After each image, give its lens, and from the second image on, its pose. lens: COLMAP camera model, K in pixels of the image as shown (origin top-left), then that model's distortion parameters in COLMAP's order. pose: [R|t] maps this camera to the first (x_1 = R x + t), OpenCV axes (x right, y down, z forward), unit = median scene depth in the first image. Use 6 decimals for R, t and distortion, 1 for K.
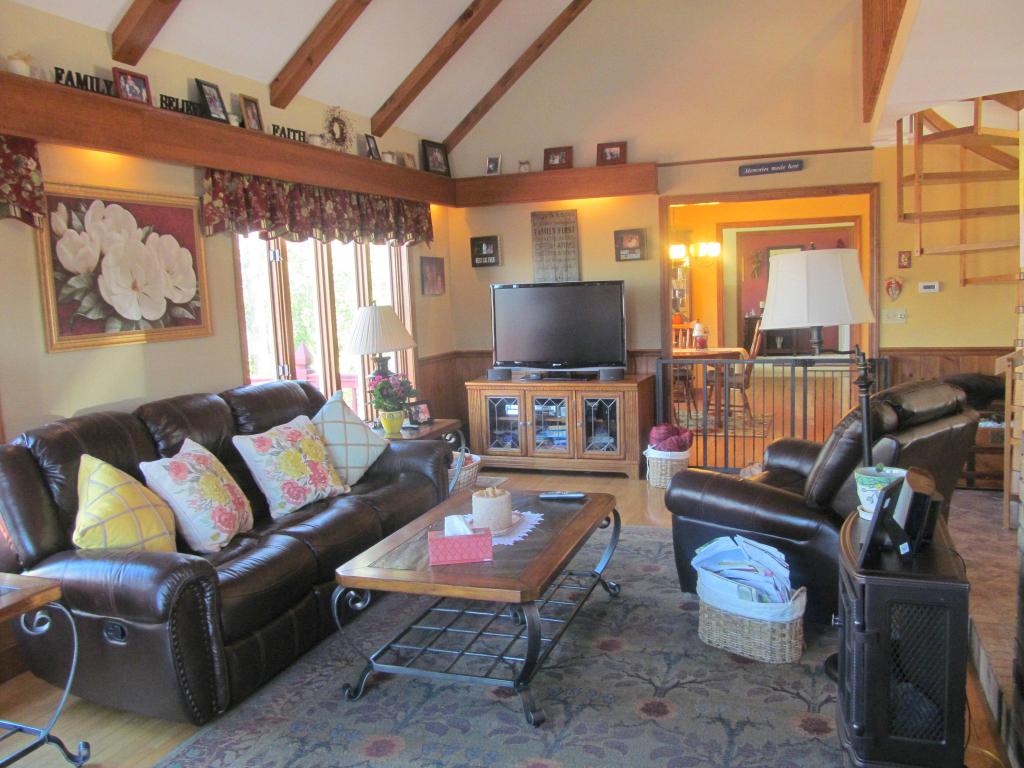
lens RADIAL K [[855.4, 0, 512.0], [0, 855.4, 384.2], [0, 0, 1]] dist [-0.010963, -0.006451]
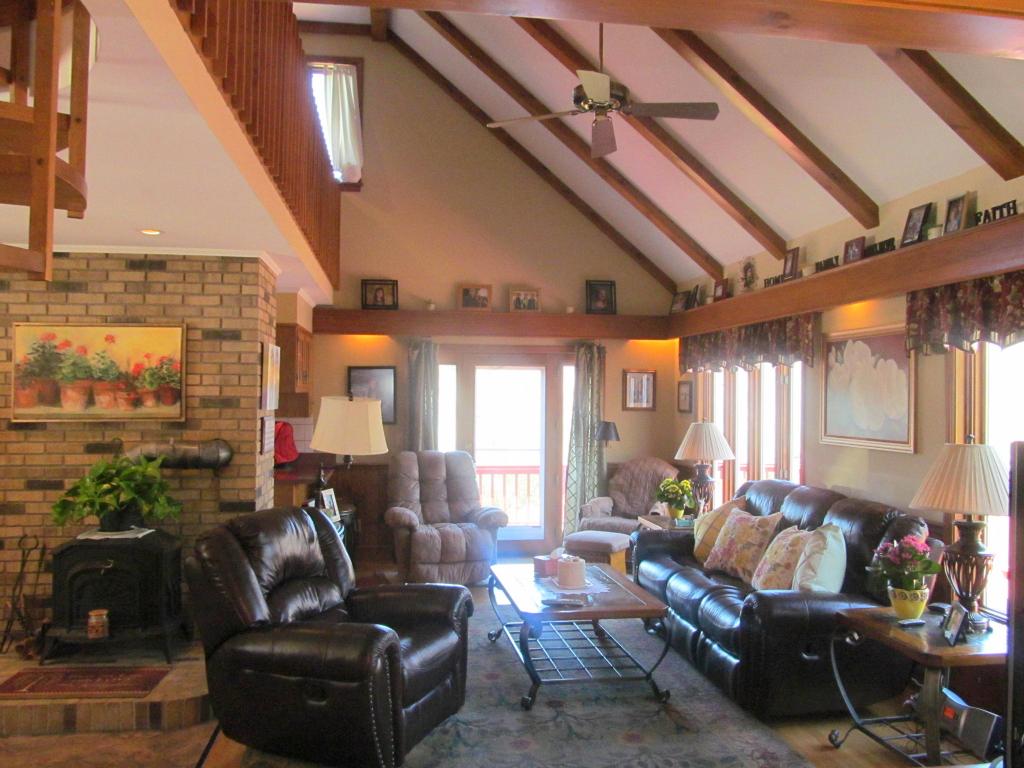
lens RADIAL K [[855.4, 0, 511.5], [0, 855.4, 383.8], [0, 0, 1]] dist [-0.010963, -0.006451]
pose [[-0.871161, 0.021781, -0.490514, 0.616276], [-0.032061, 0.994360, 0.101096, -0.246952], [0.489949, 0.103797, -0.865549, 1.786594]]
